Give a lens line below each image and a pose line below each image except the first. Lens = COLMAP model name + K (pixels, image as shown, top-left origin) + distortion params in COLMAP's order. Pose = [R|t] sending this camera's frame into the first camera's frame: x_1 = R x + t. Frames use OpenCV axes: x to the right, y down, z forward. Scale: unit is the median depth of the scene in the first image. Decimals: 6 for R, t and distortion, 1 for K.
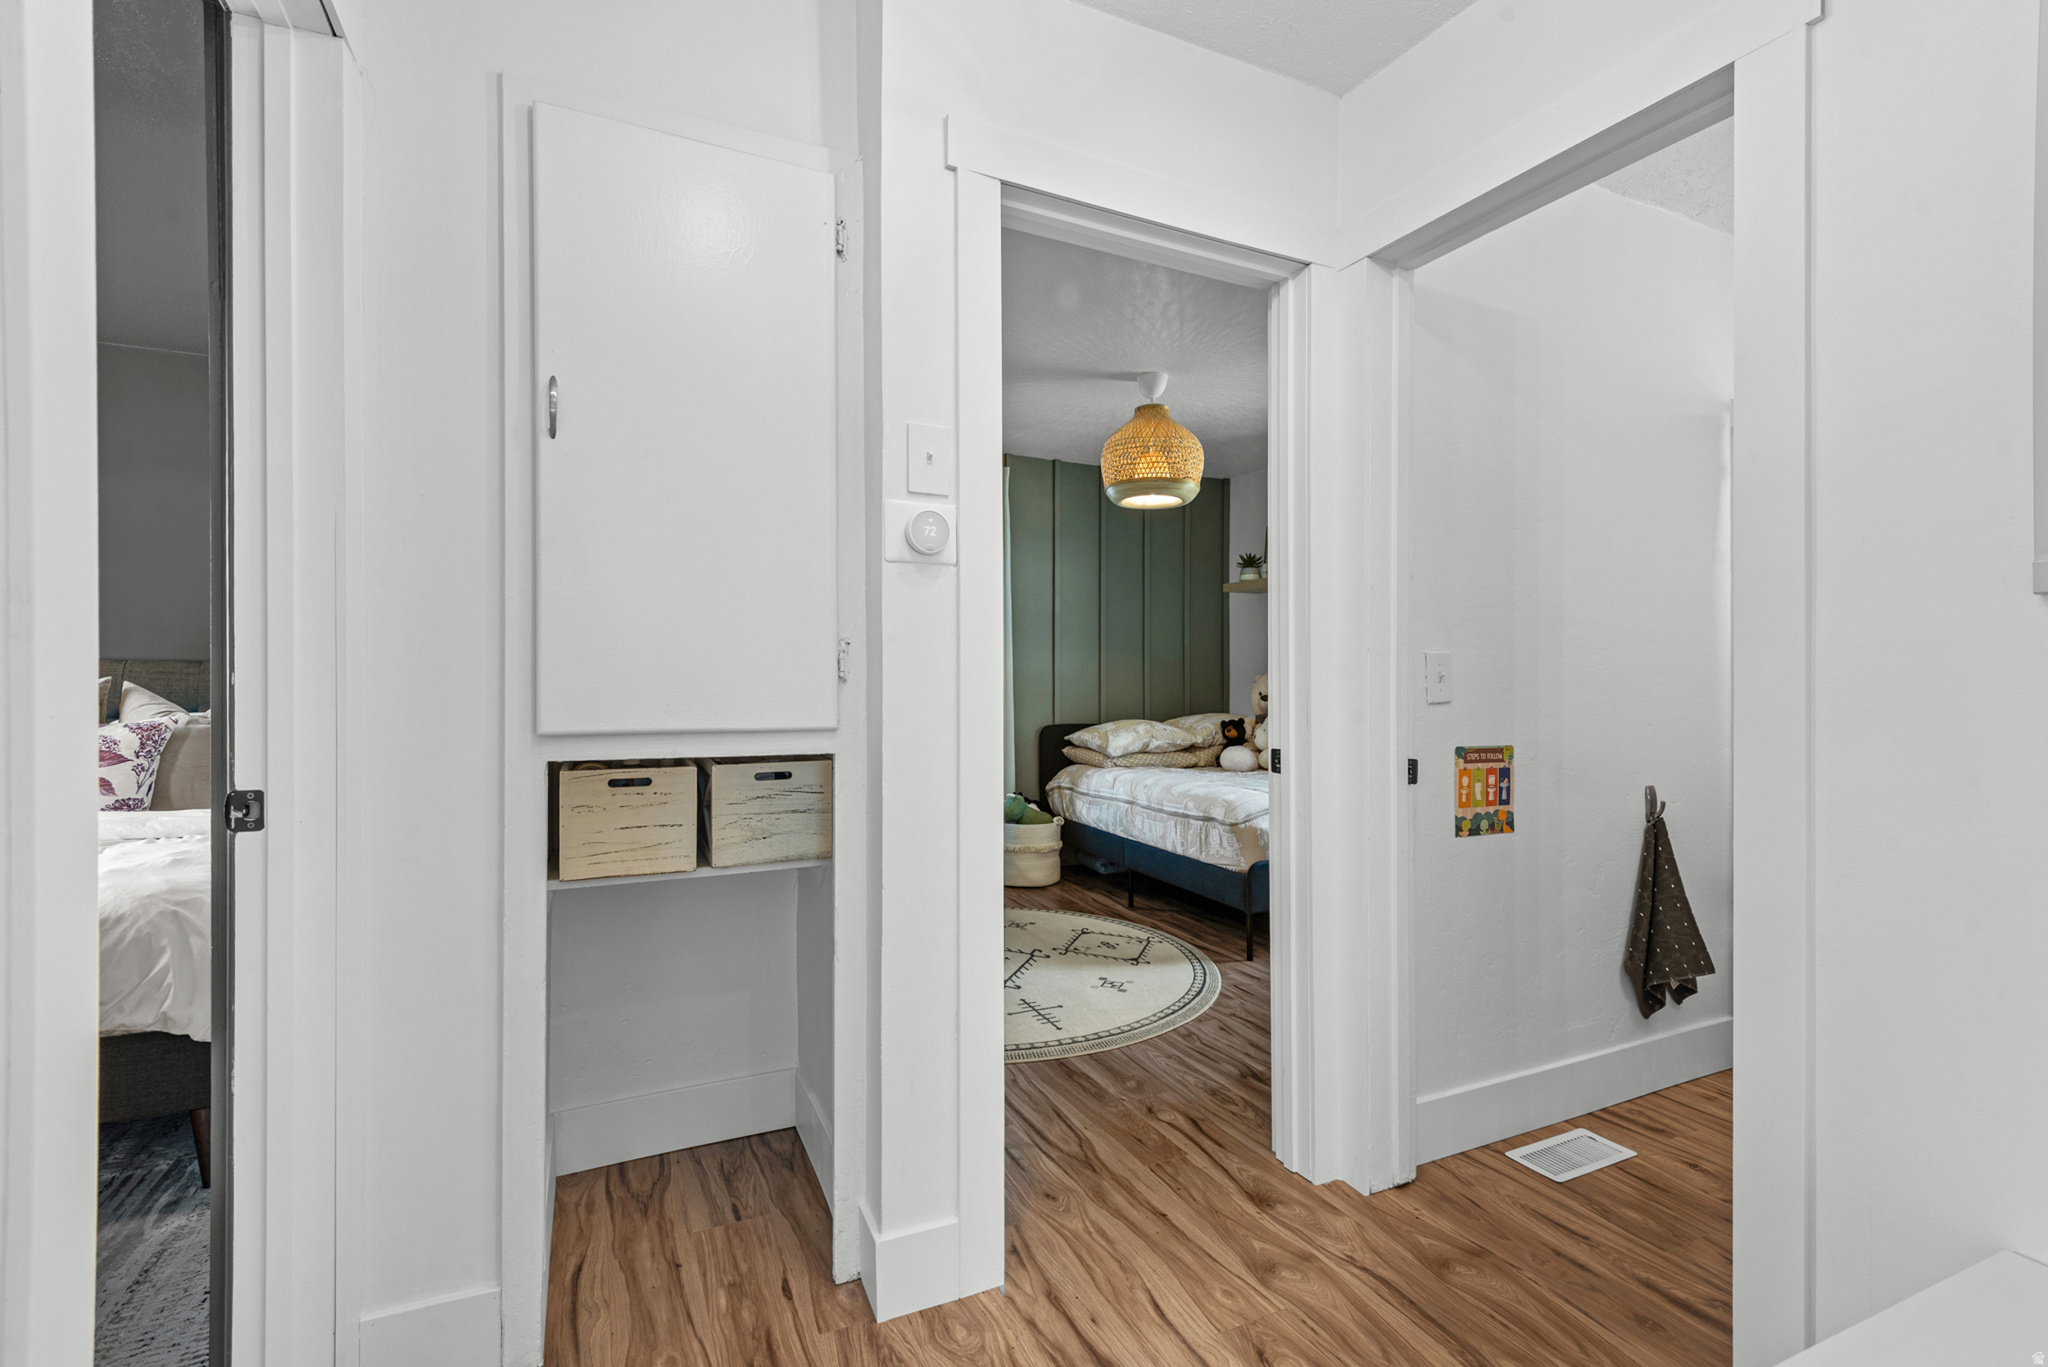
lens RADIAL K [[924.4, 0, 1027.5], [0, 924.4, 678.7], [0, 0, 1]] dist [0.008778, -0.002773]
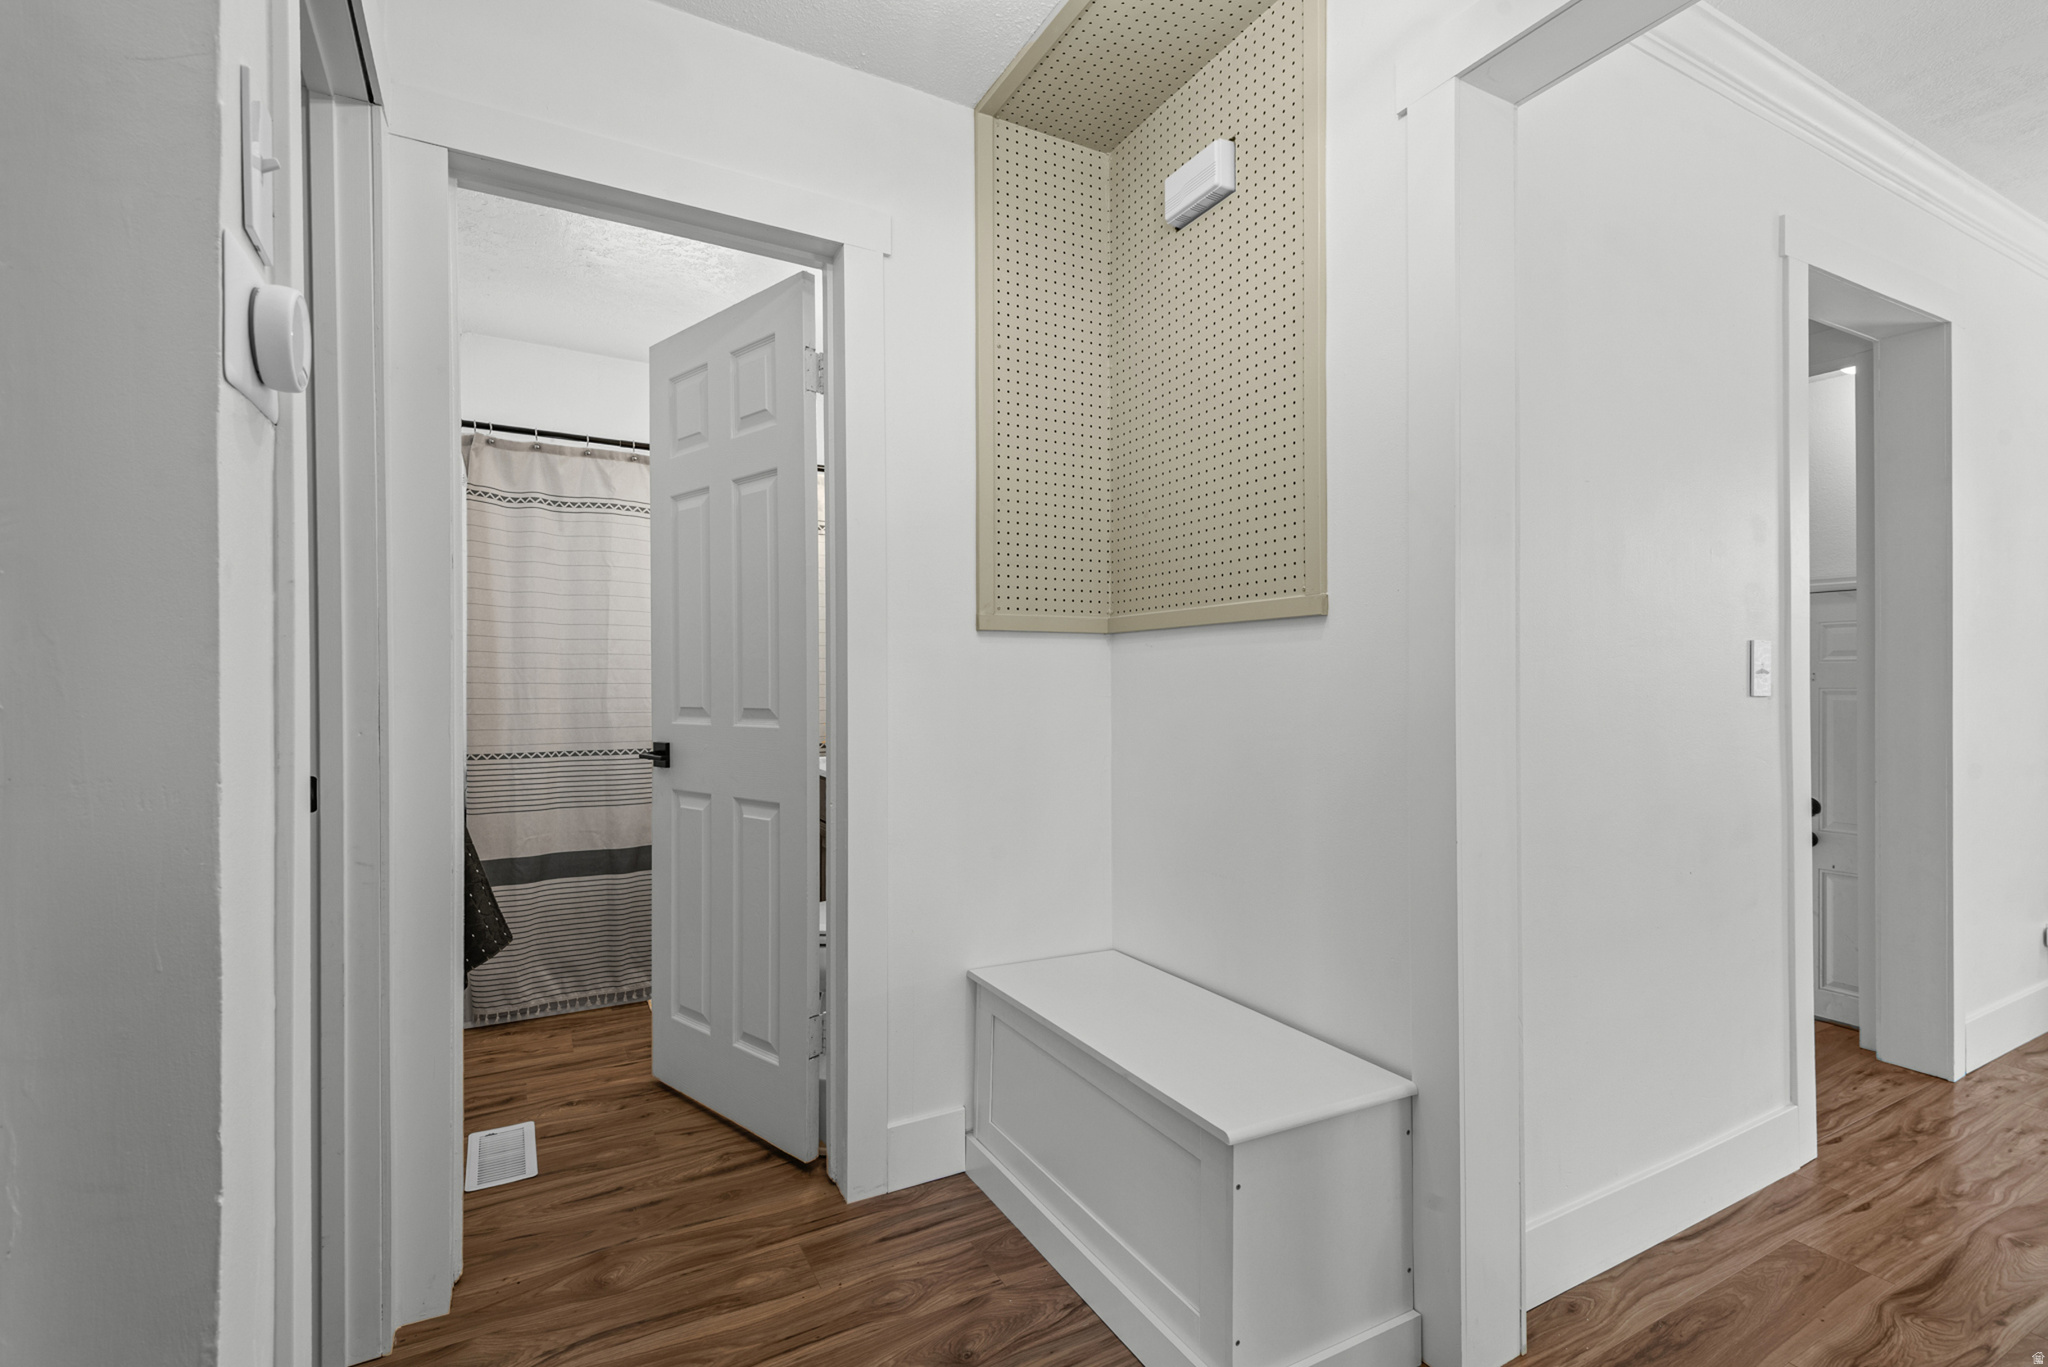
lens RADIAL K [[924.4, 0, 1027.8], [0, 924.4, 680.0], [0, 0, 1]] dist [0.008778, -0.002773]
pose [[-0.052105, -0.008269, 0.998607, -0.520523], [0.000331, 0.999966, 0.008297, 0.000423], [-0.998642, 0.000763, -0.052101, 0.605253]]
